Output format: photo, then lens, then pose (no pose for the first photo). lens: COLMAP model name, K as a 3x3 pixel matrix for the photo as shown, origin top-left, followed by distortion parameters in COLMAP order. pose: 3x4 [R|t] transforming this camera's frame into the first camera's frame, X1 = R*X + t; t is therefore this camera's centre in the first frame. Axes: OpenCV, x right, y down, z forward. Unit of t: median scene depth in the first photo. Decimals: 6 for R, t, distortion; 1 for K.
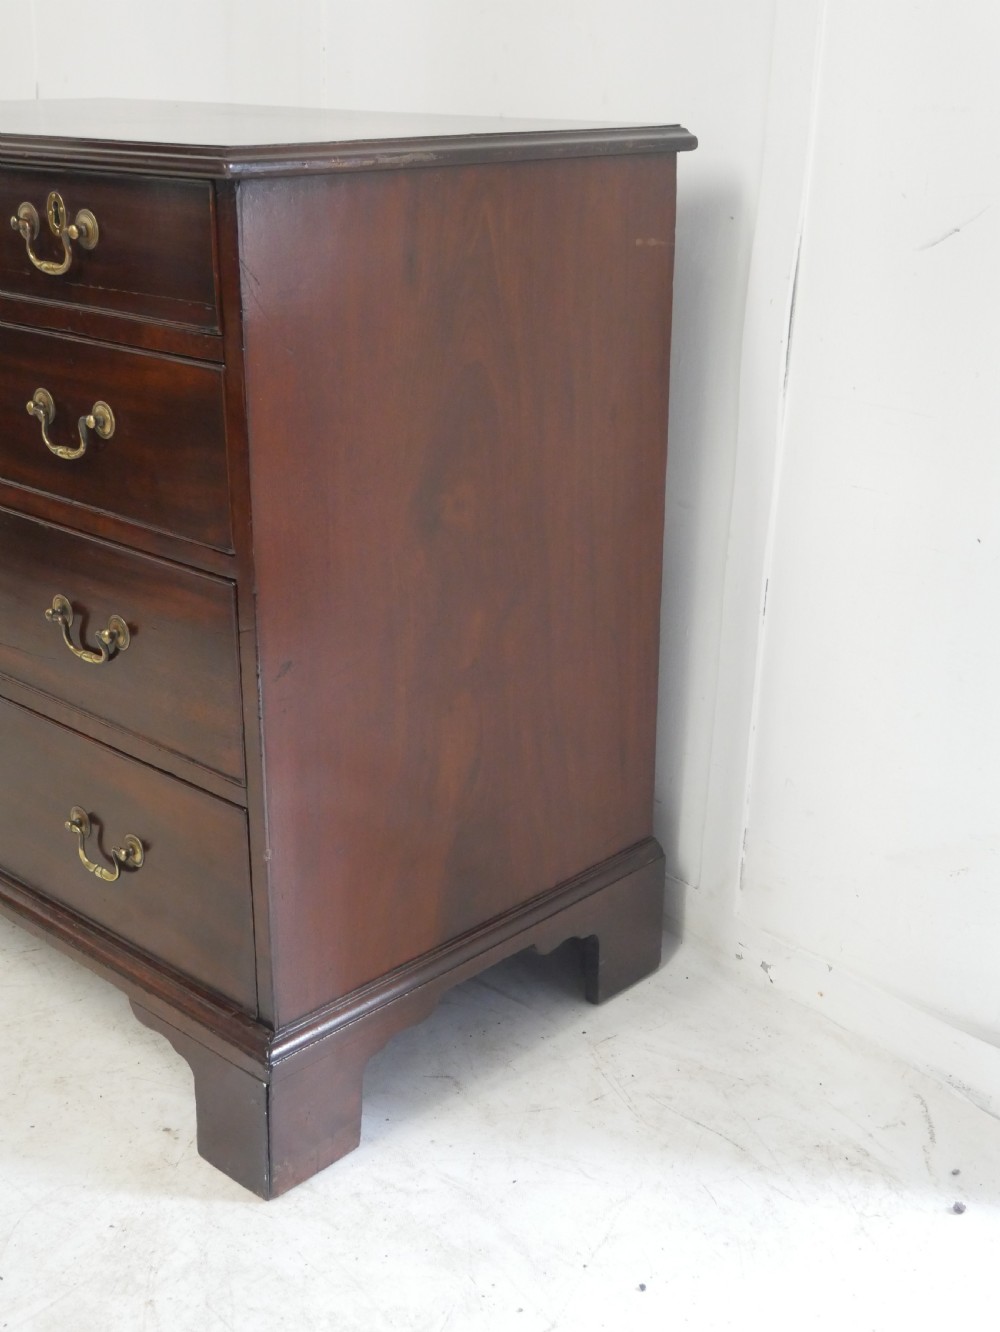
lens RADIAL K [[1687.5, 0, 500.0], [0, 1687.5, 666.0], [0, 0, 1]] dist [-0.003756, -0.094729]
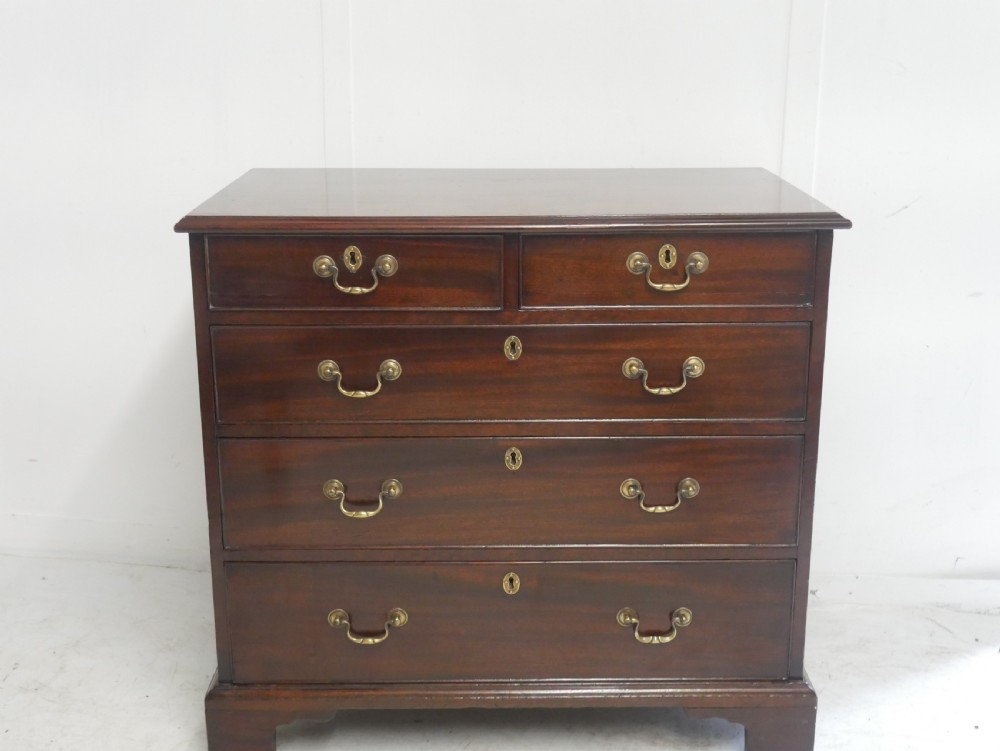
lens RADIAL K [[1309.3, 0, 500.0], [0, 1309.3, 375.5], [0, 0, 1]] dist [-0.003752, -0.082349]
pose [[0.725911, -0.191467, 0.660601, -1.243348], [0.247032, 0.968962, 0.009386, -0.193309], [-0.641894, 0.156376, 0.750679, 0.105139]]
